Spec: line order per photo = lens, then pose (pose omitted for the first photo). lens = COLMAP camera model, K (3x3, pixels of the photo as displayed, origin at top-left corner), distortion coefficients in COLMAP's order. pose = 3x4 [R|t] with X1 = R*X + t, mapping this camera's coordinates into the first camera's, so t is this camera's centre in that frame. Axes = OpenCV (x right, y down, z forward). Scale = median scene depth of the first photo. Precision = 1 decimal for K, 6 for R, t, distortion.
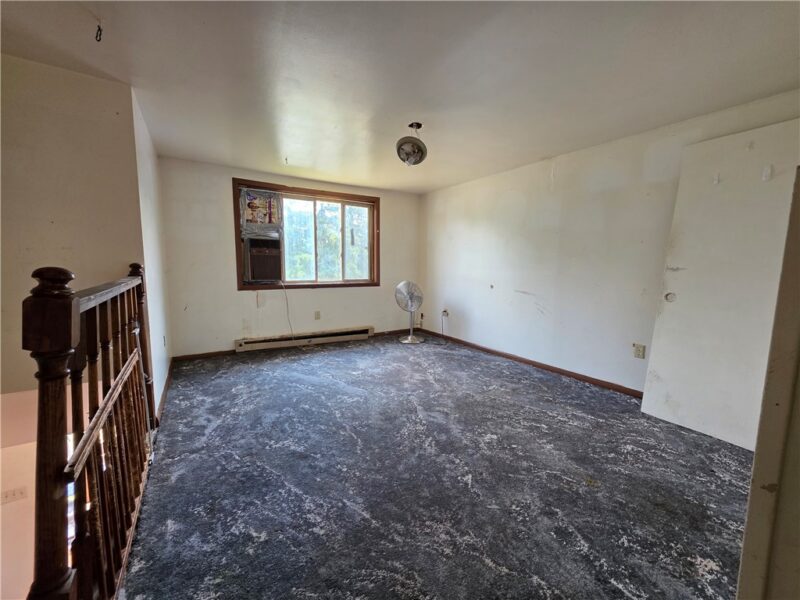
lens RADIAL K [[320.9, 0, 400.3], [0, 320.9, 299.8], [0, 0, 1]] dist [0.004358, 0.000011]
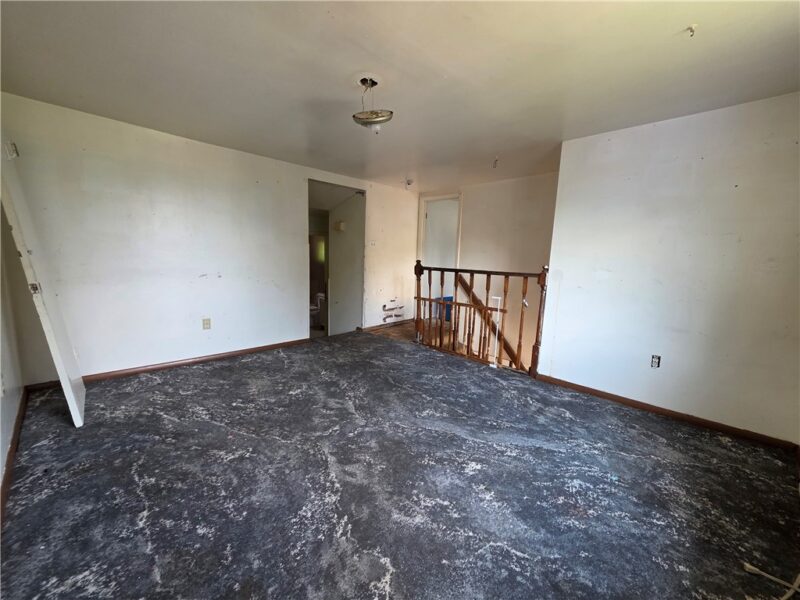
lens RADIAL K [[320.9, 0, 399.8], [0, 320.9, 301.5], [0, 0, 1]] dist [0.004358, 0.000011]
pose [[-0.973273, -0.009798, -0.229443, 0.147626], [-0.067929, 0.966666, 0.246865, -0.225614], [0.219375, 0.255853, -0.941495, 1.901455]]
